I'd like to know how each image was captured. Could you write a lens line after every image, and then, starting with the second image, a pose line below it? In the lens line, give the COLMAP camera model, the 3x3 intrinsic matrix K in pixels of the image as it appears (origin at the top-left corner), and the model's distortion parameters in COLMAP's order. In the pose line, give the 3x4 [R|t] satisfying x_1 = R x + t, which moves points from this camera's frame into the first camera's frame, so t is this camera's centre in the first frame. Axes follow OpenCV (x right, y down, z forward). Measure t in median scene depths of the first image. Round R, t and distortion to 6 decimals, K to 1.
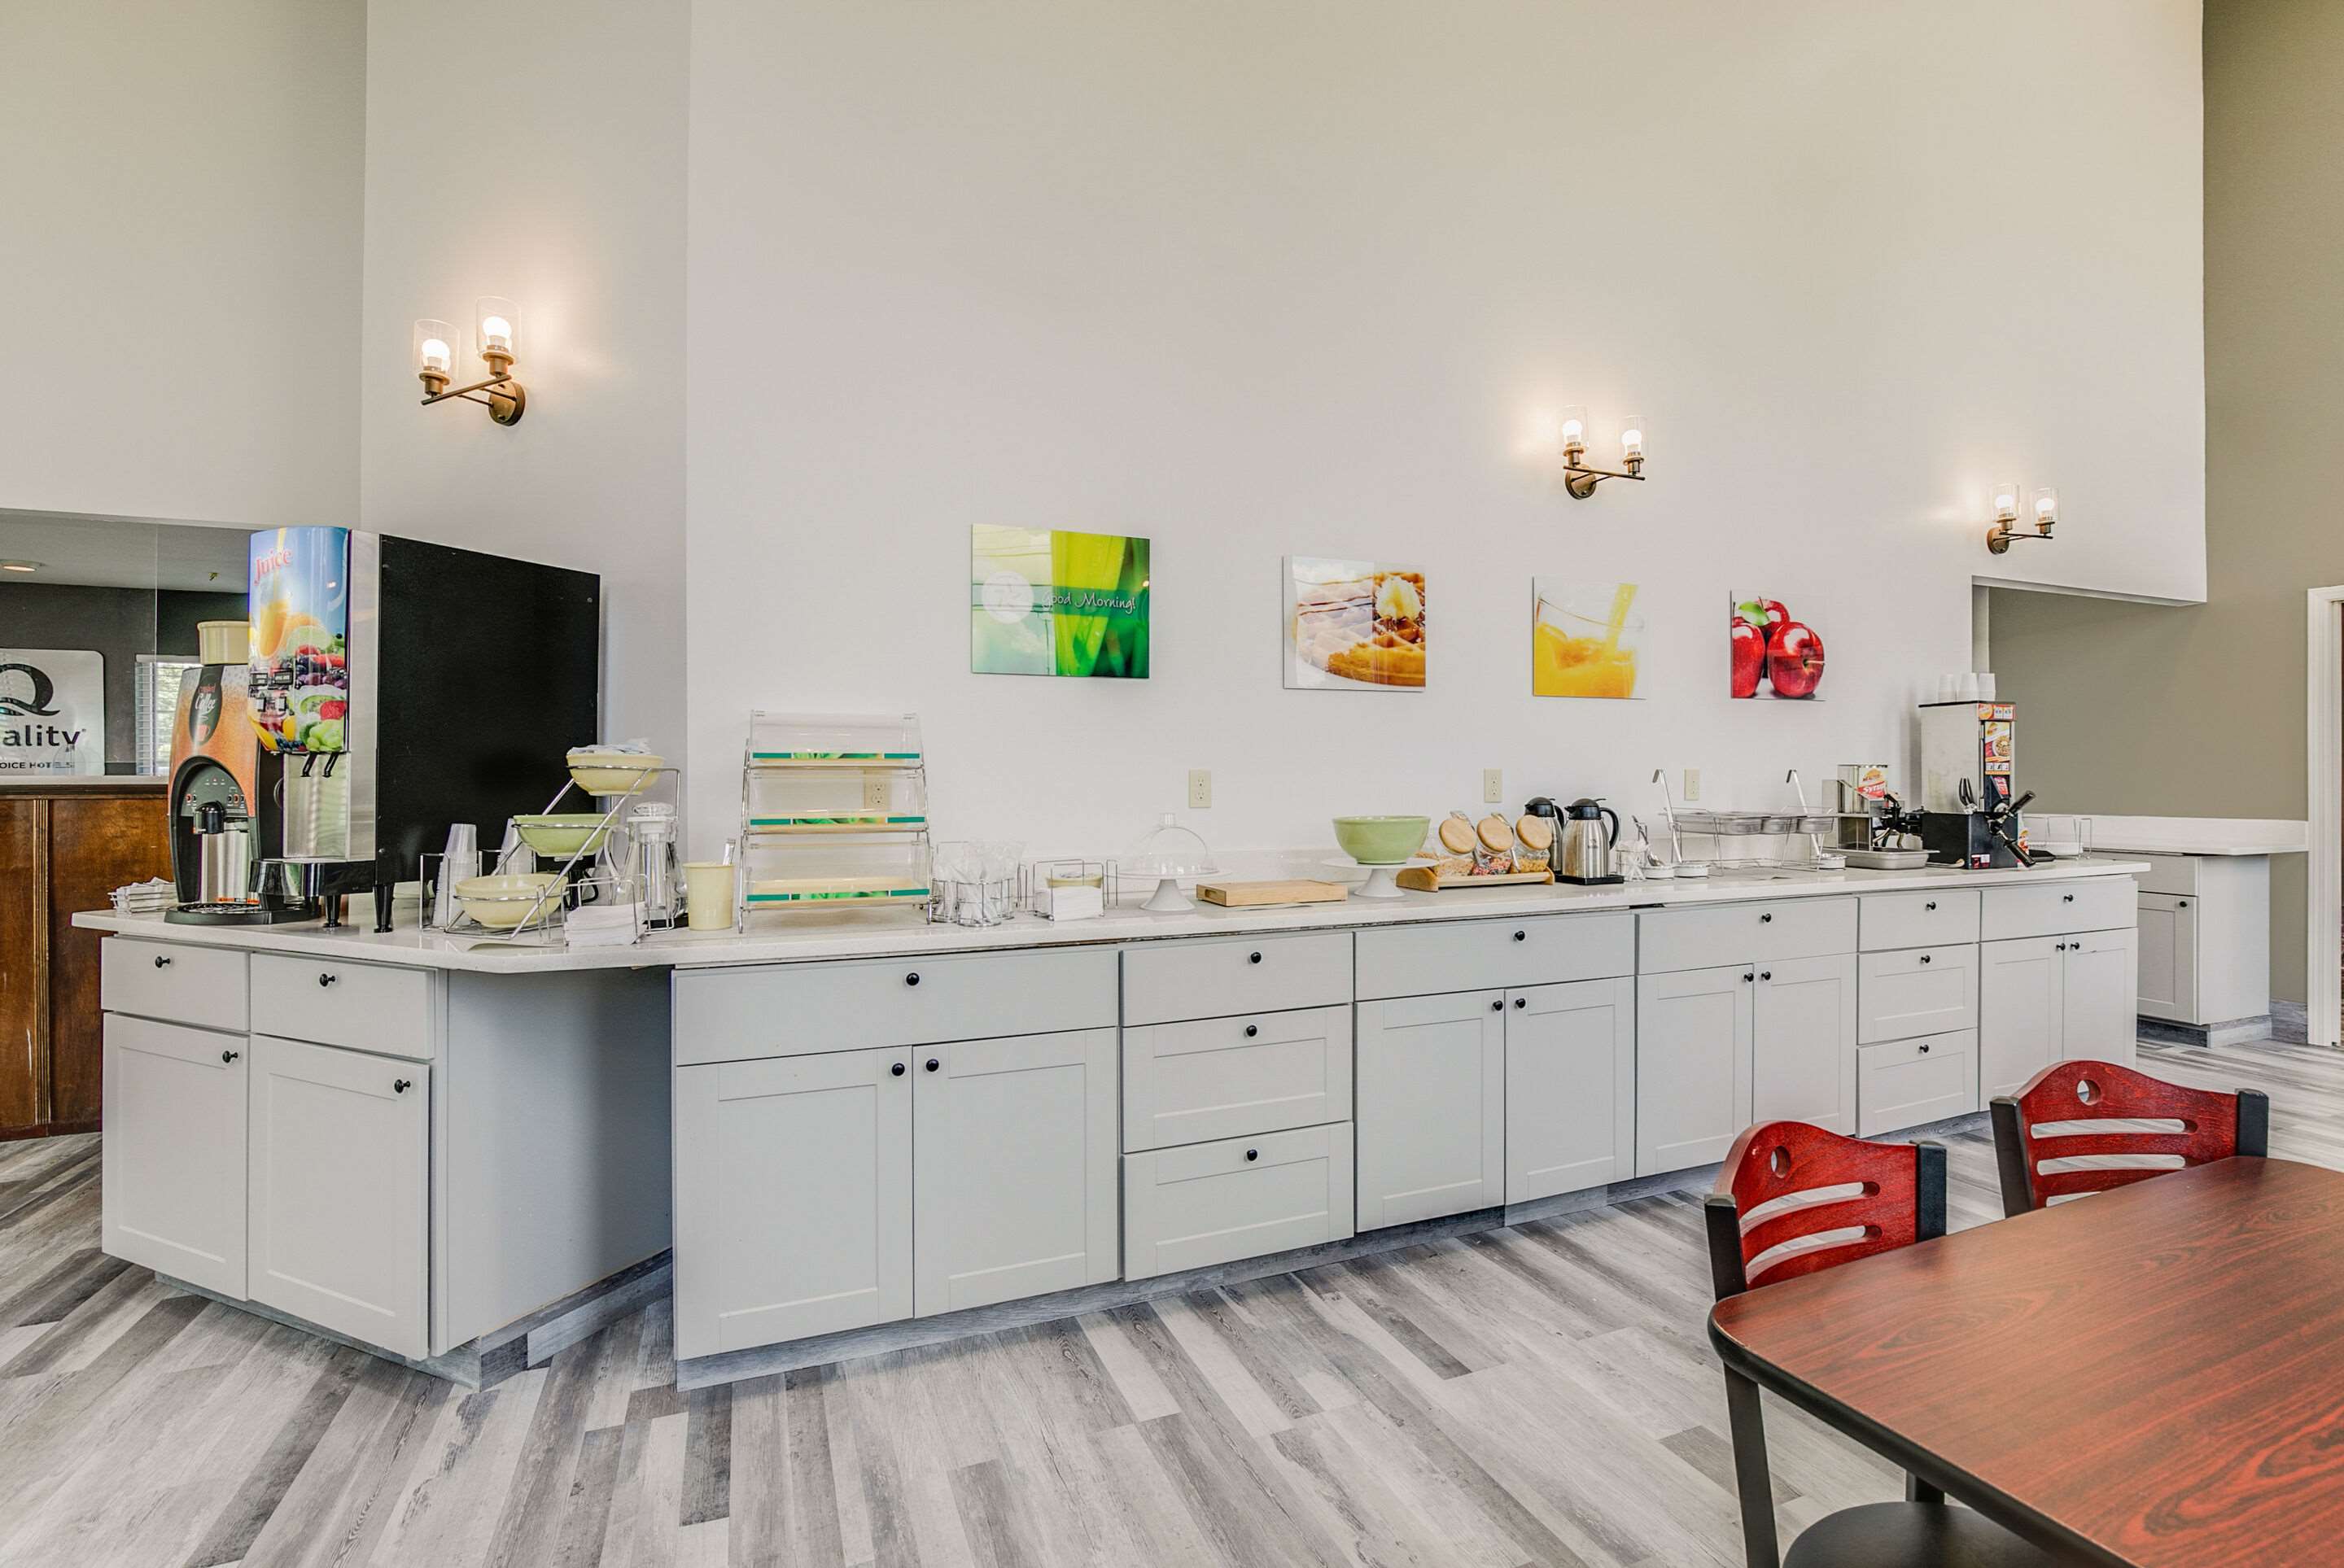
lens RADIAL K [[1071.9, 0, 1193.0], [0, 1071.9, 767.1], [0, 0, 1]] dist [-0.005404, 0.000752]
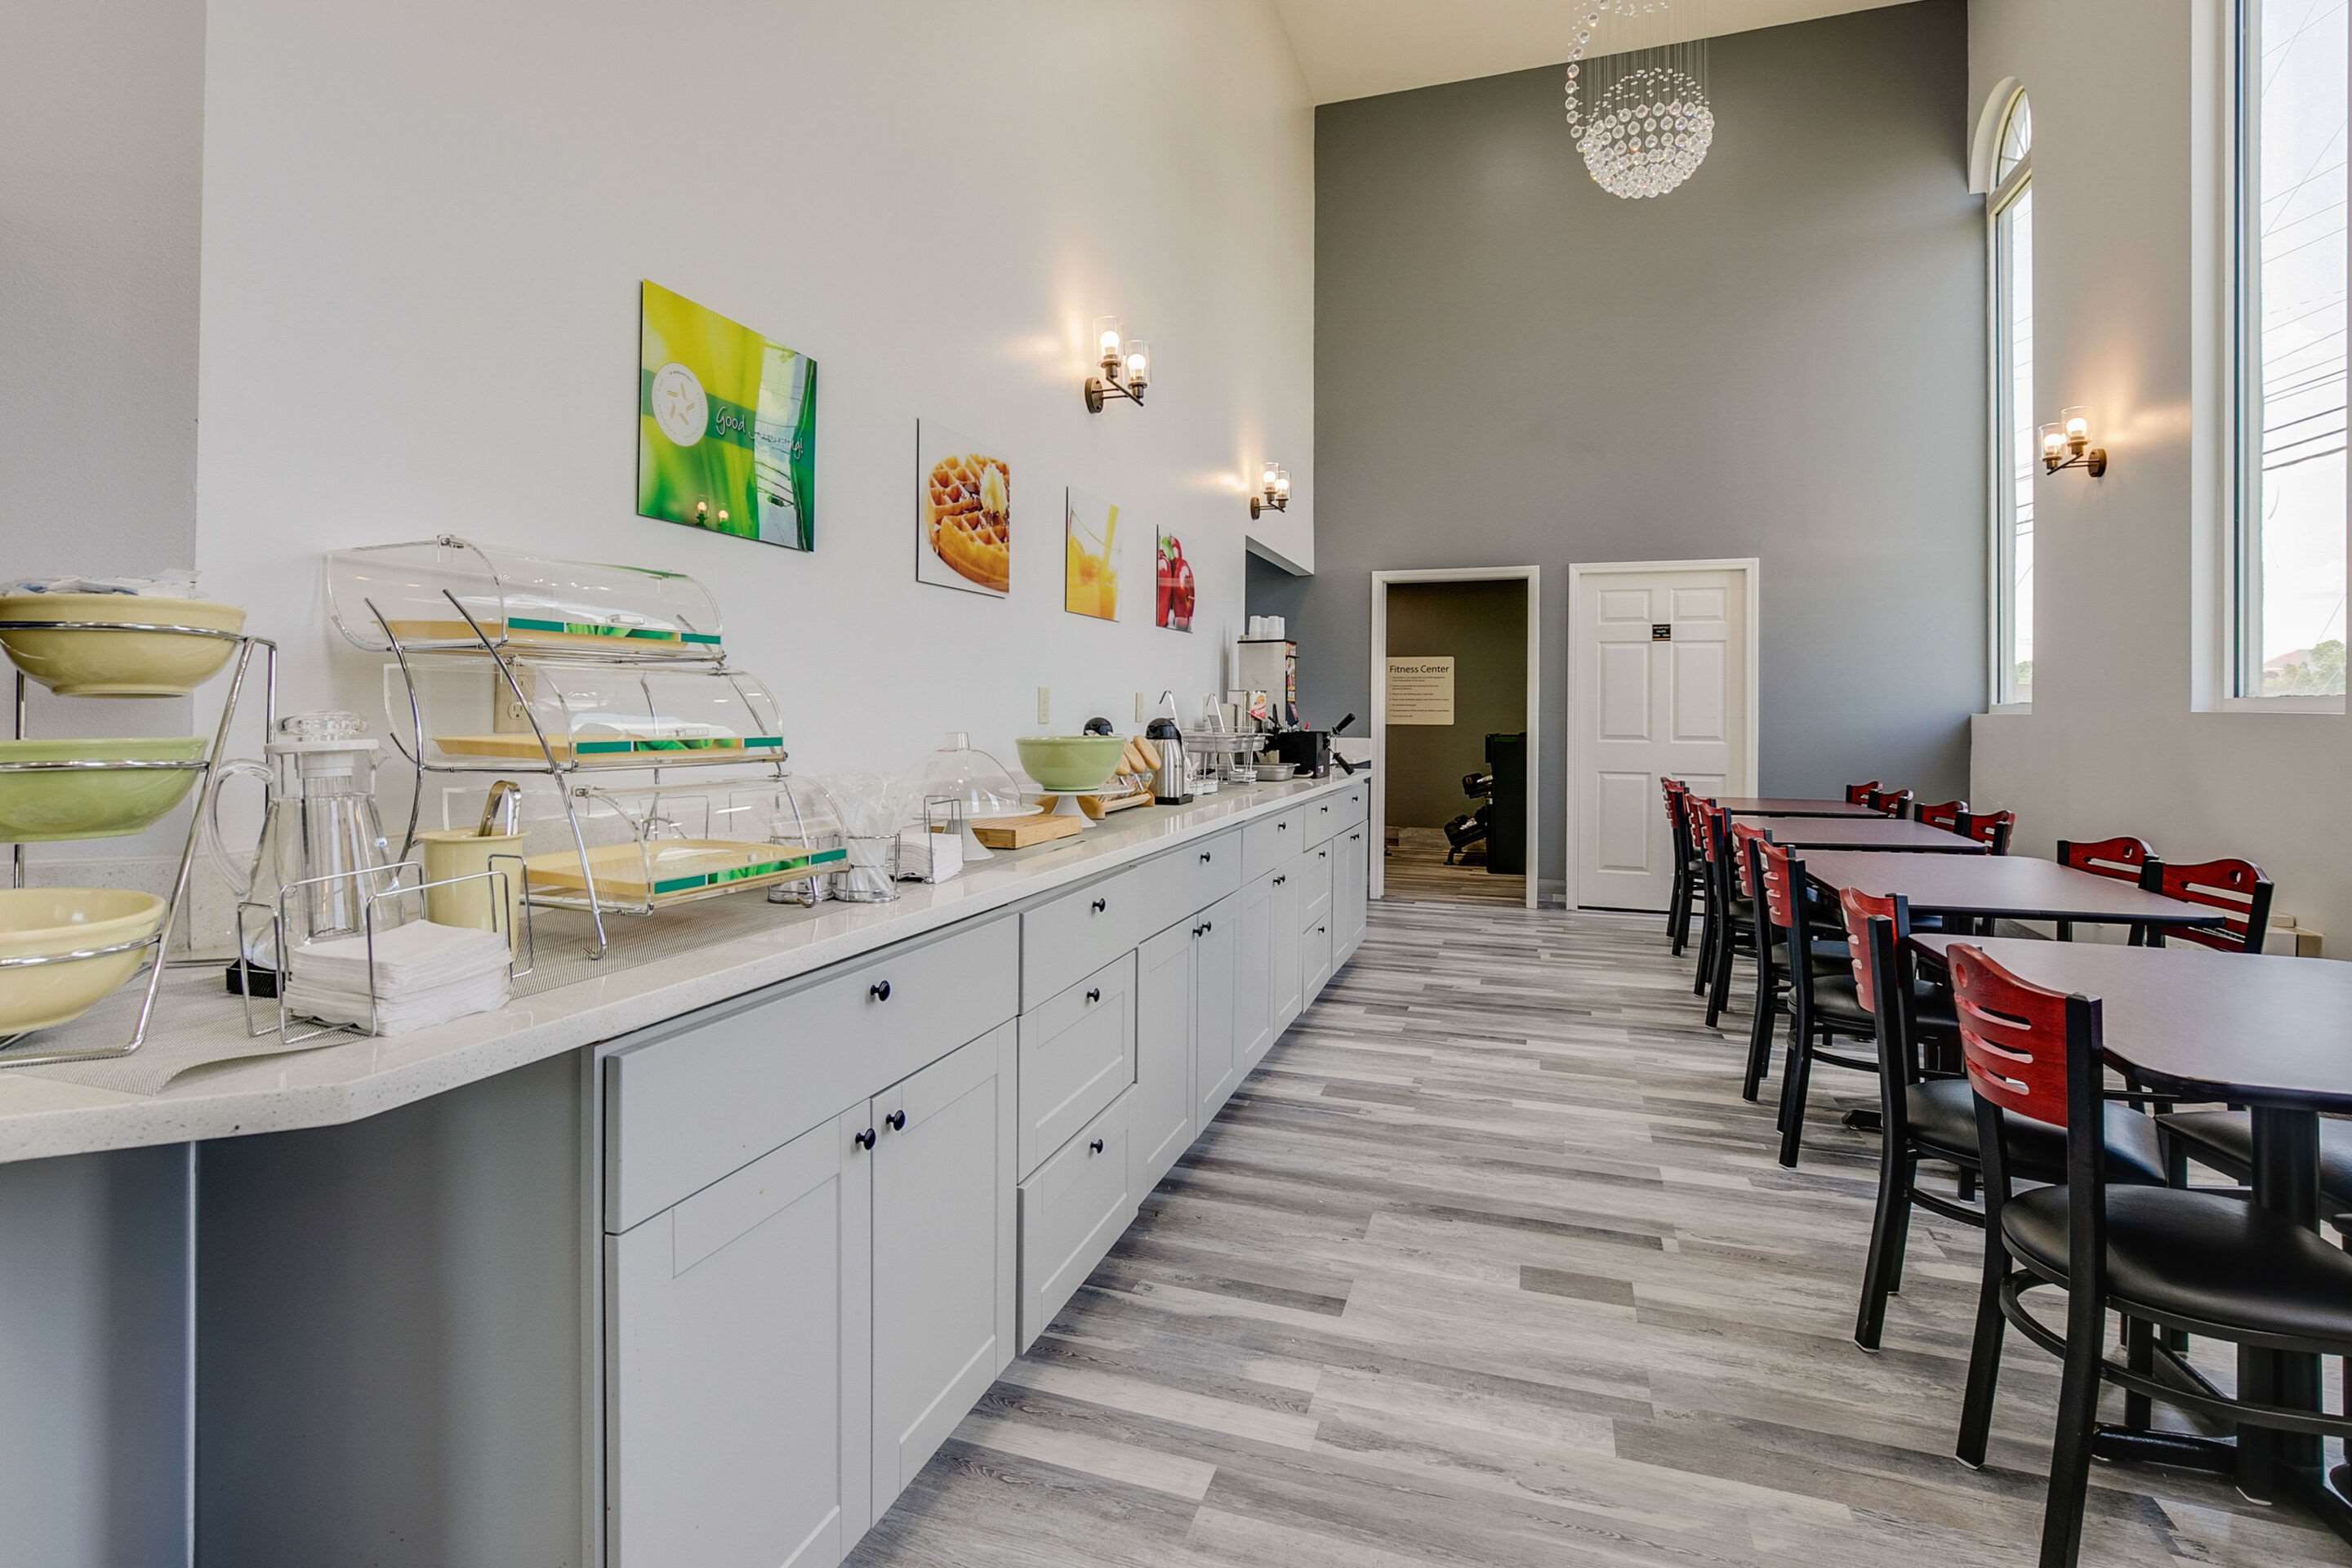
lens RADIAL K [[1177.3, 0, 1079.8], [0, 1177.3, 688.8], [0, 0, 1]] dist [-0.018092, -0.000628]
pose [[0.694269, 0.019242, 0.719458, -0.443339], [-0.011803, 0.999813, -0.015350, 0.018900], [-0.719619, 0.002165, 0.694366, 0.281641]]
